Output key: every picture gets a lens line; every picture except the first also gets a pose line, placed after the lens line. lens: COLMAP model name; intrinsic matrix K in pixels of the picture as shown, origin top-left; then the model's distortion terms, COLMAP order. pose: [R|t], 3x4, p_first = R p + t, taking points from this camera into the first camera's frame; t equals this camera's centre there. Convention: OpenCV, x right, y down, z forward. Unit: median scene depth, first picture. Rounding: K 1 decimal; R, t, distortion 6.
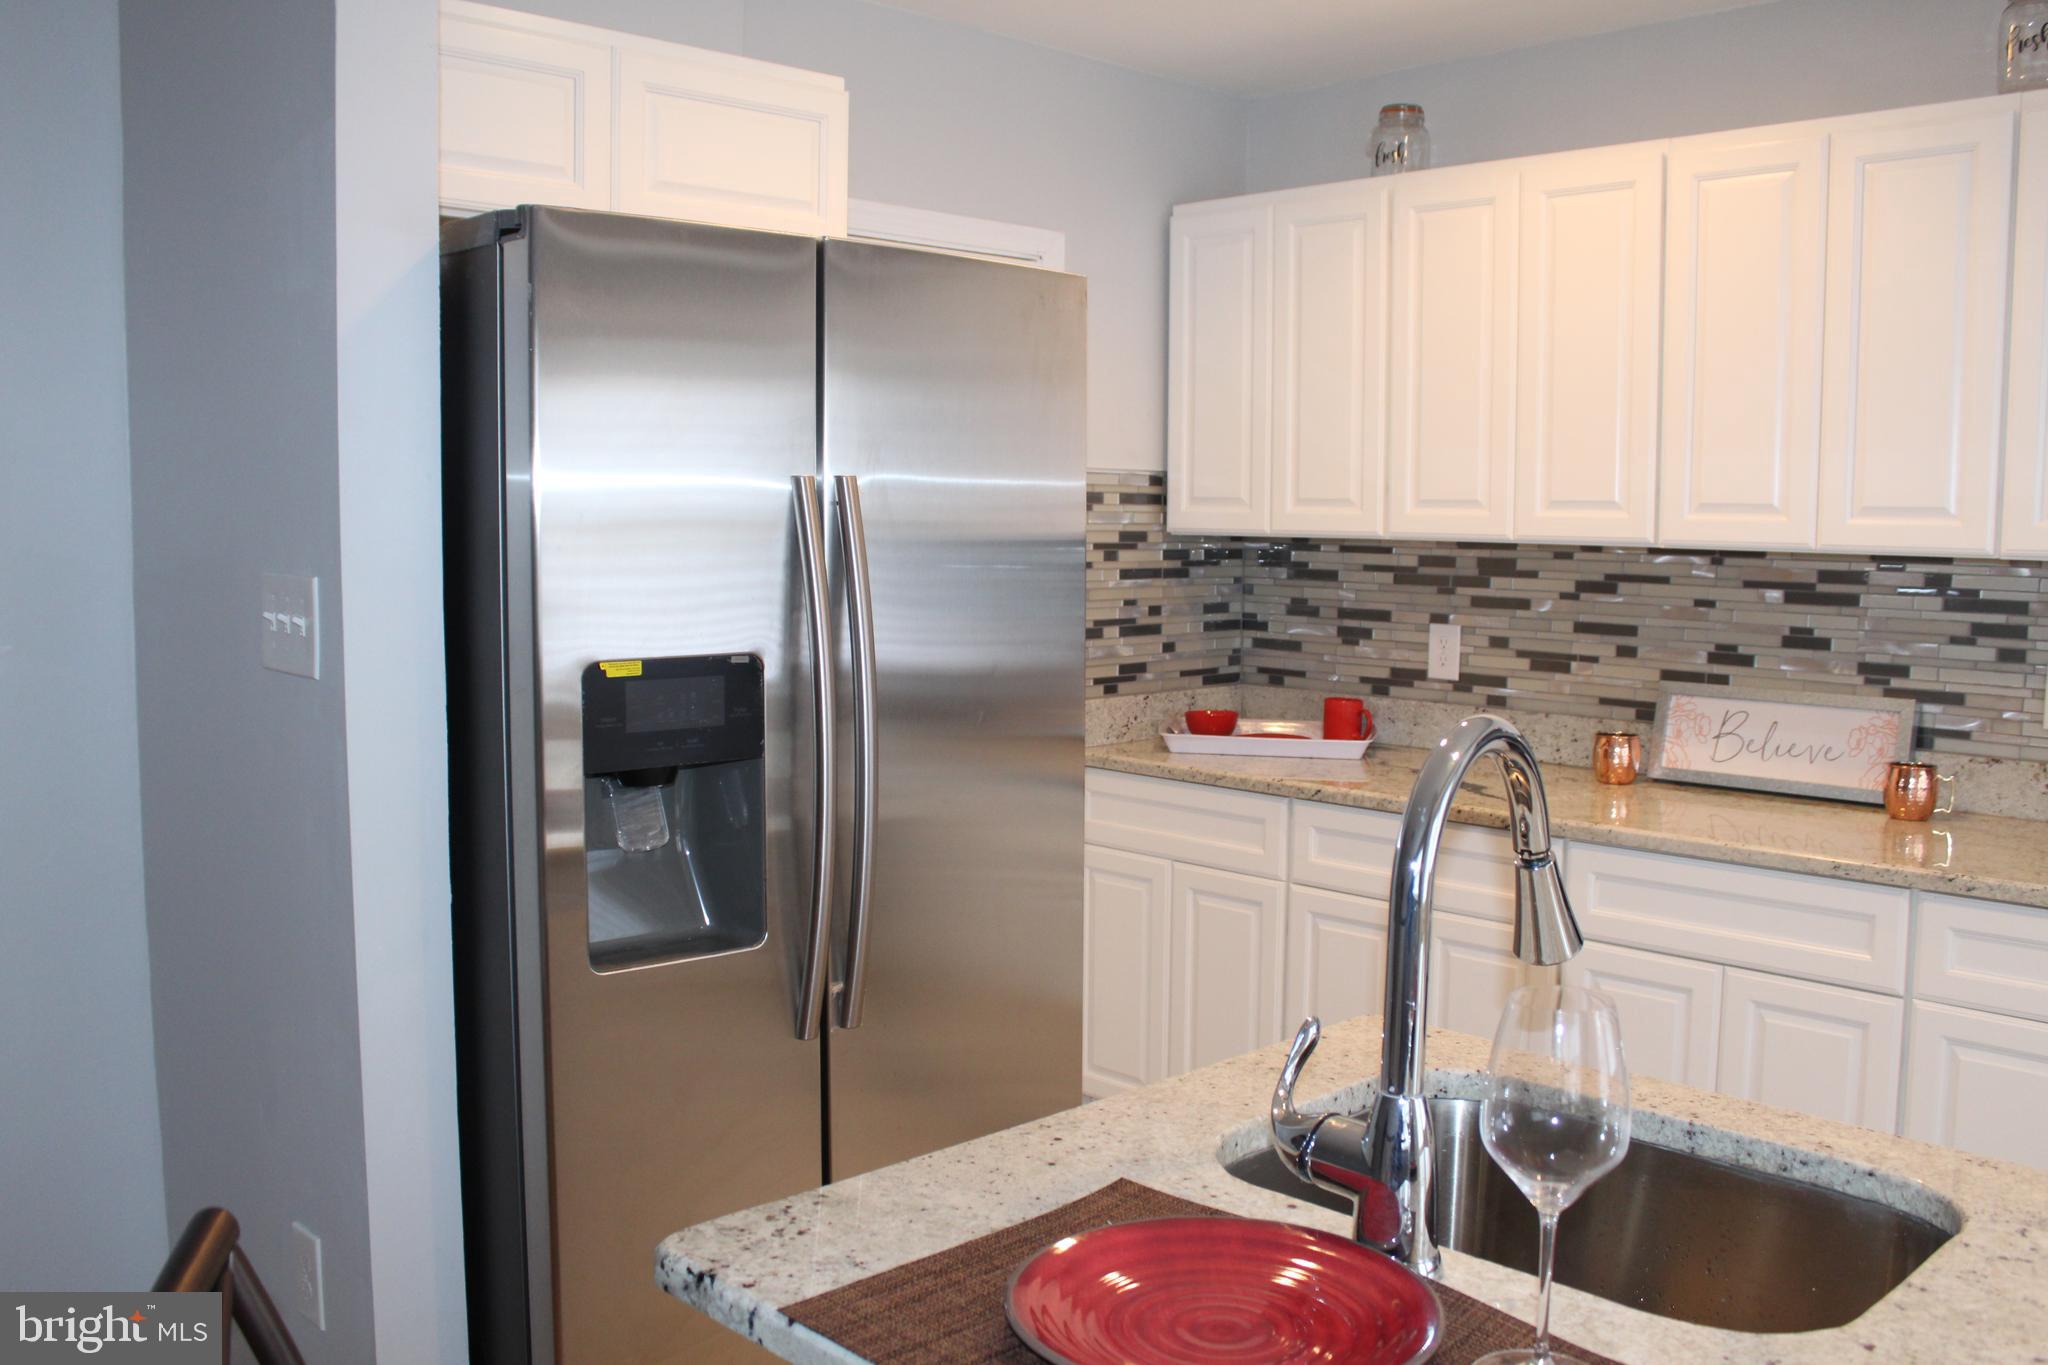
lens RADIAL K [[1812.7, 0, 1027.8], [0, 1812.7, 649.3], [0, 0, 1]] dist [-0.154105, 0.146724]
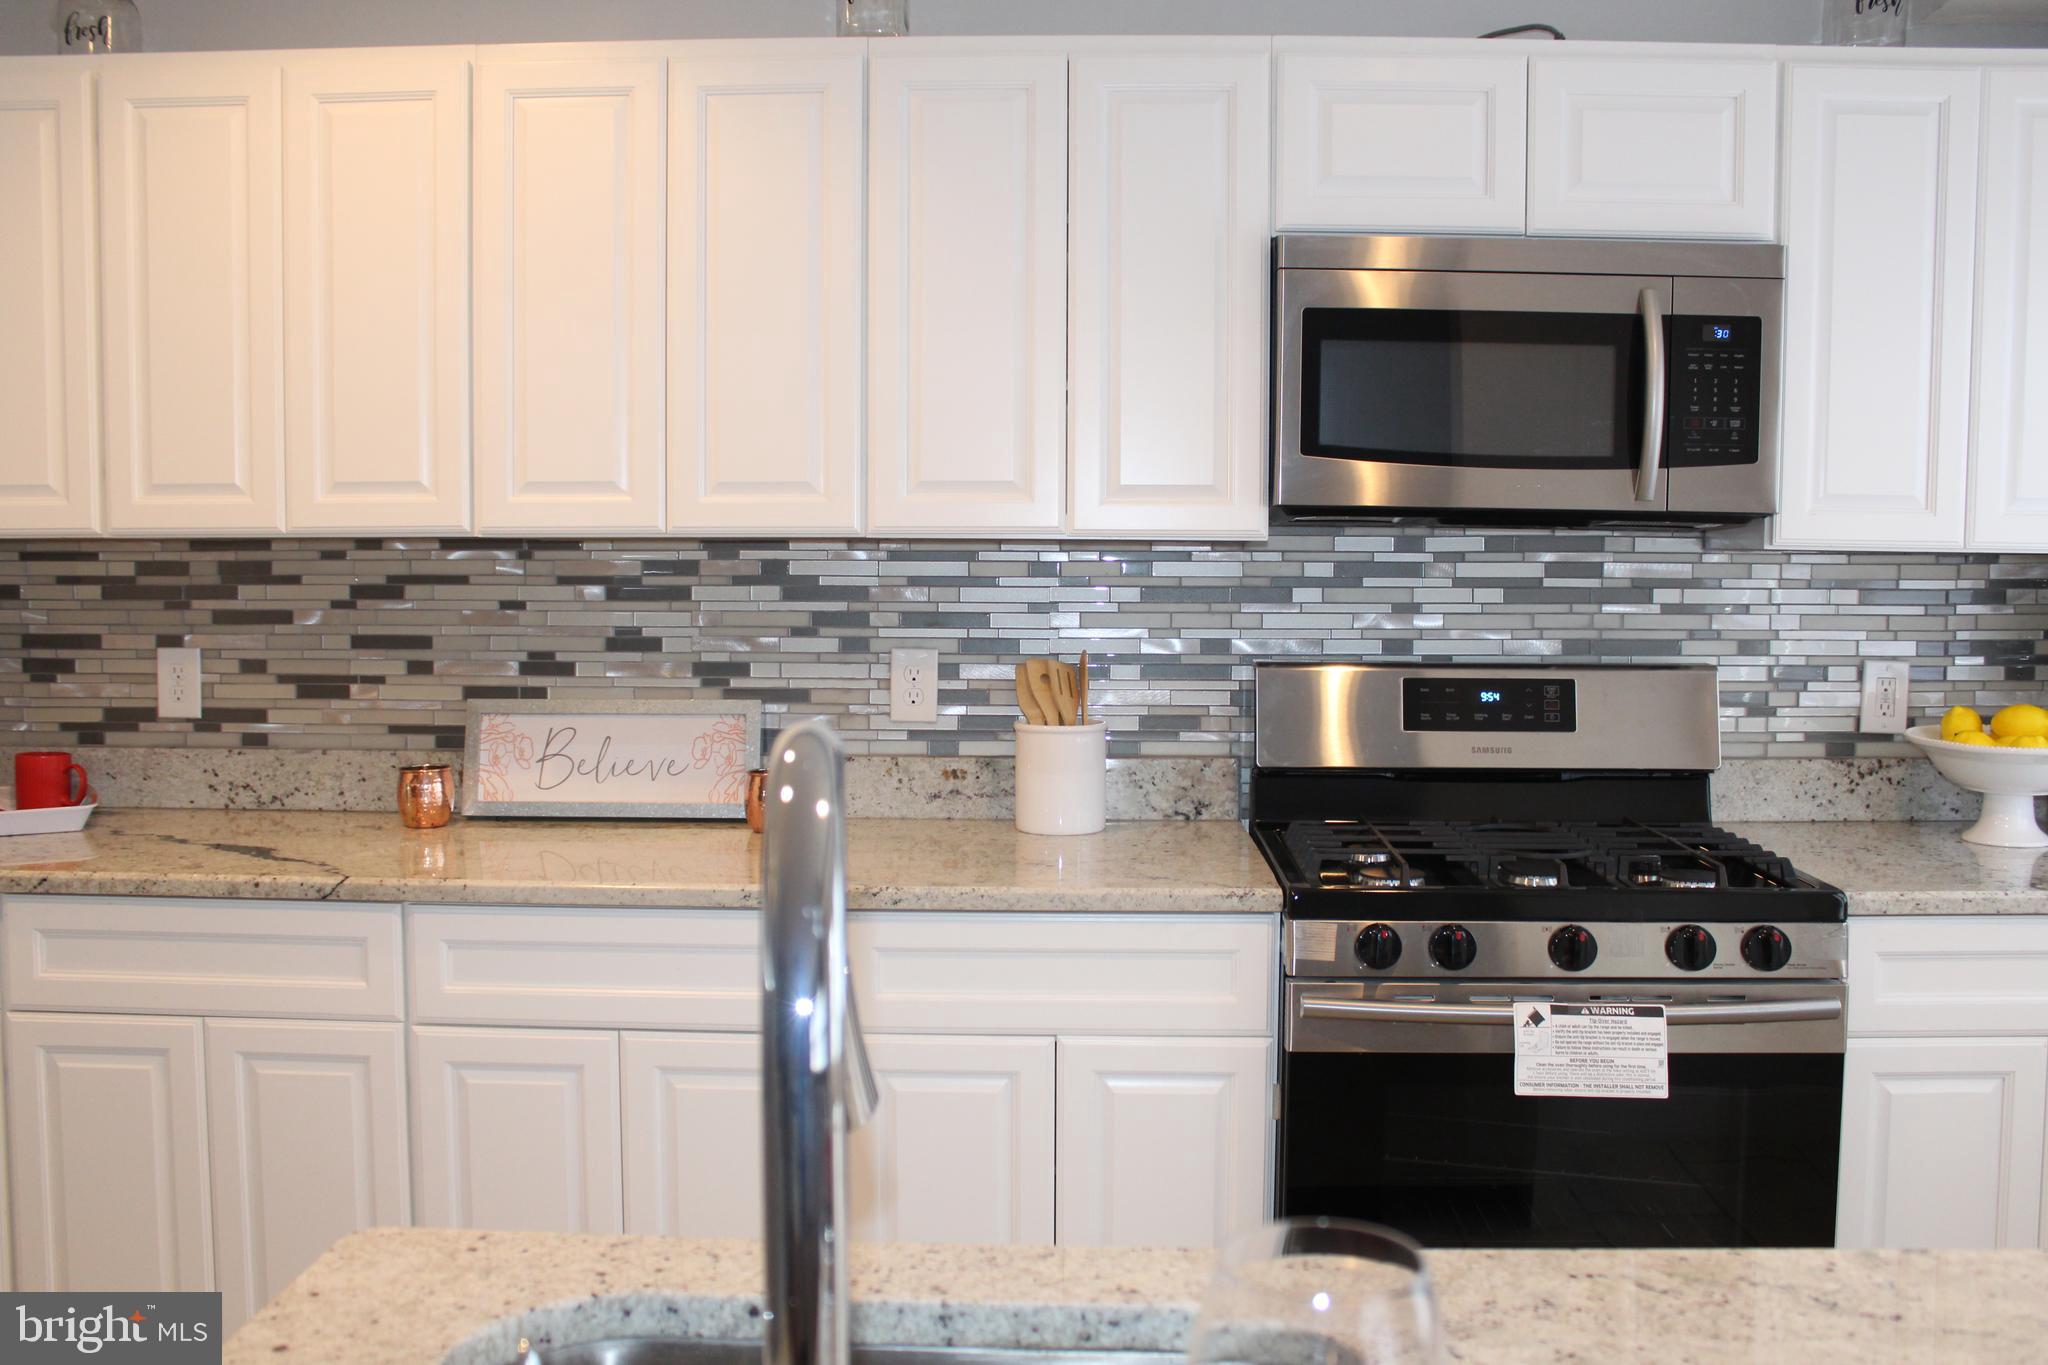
lens RADIAL K [[1812.7, 0, 1032.9], [0, 1812.7, 666.9], [0, 0, 1]] dist [-0.154105, 0.146724]
pose [[0.728247, -0.053129, 0.683252, -0.024229], [0.059079, 0.998146, 0.014645, 0.005531], [-0.682764, 0.029701, 0.730035, 0.192585]]
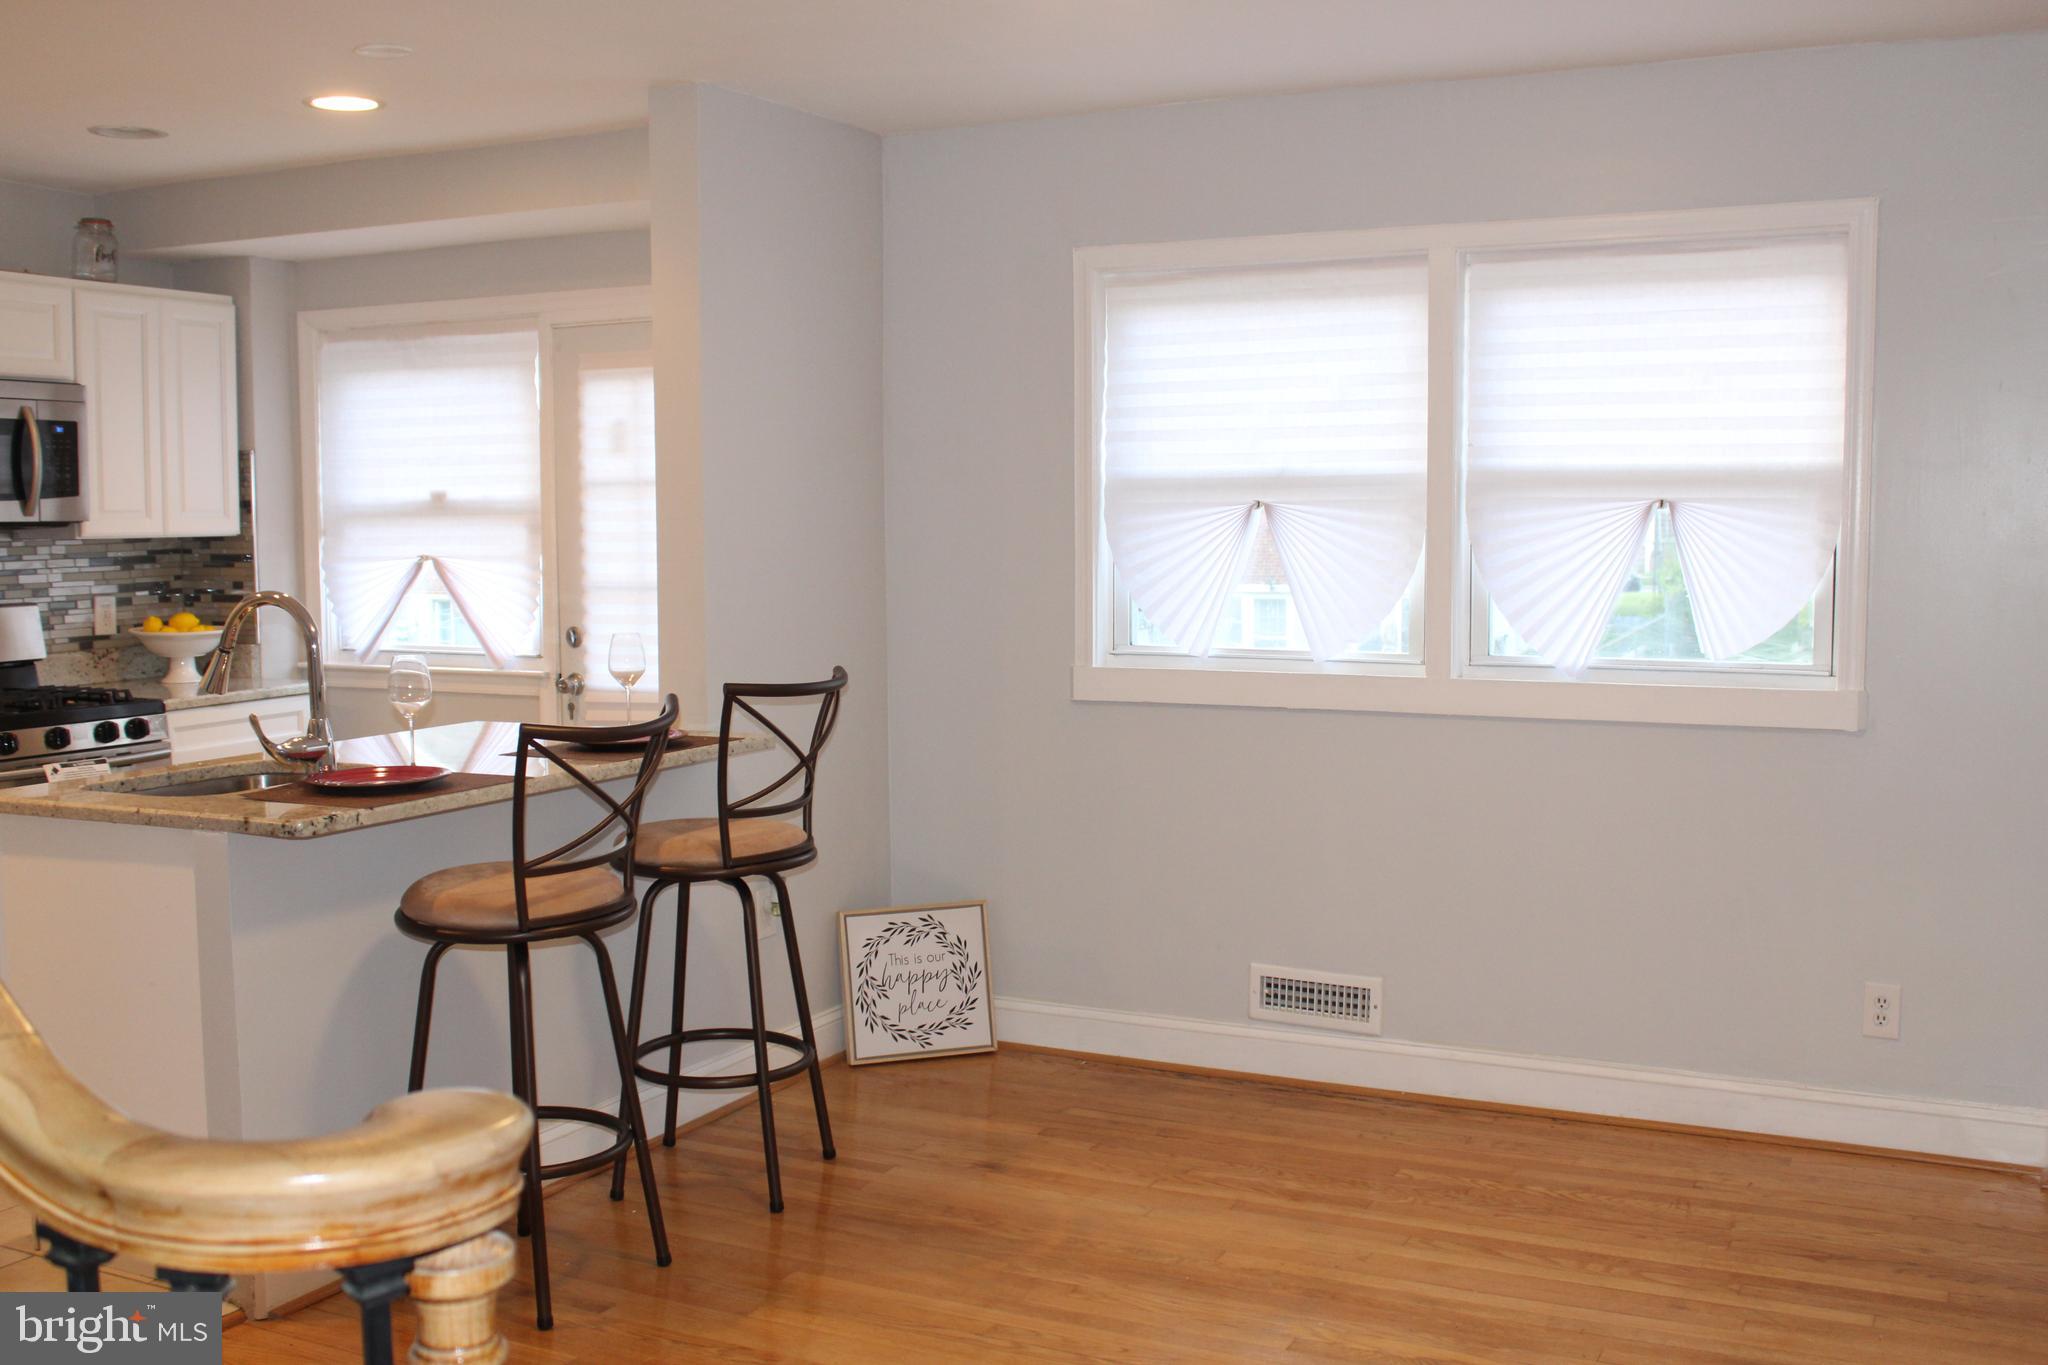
lens RADIAL K [[2053.7, 0, 1024.5], [0, 2053.7, 668.1], [0, 0, 1]] dist [-0.076054, 0.000000]
pose [[-0.313972, -0.086209, 0.945510, -1.039917], [0.080271, 0.989893, 0.116912, -0.038712], [-0.946033, 0.112604, -0.303879, 0.300493]]
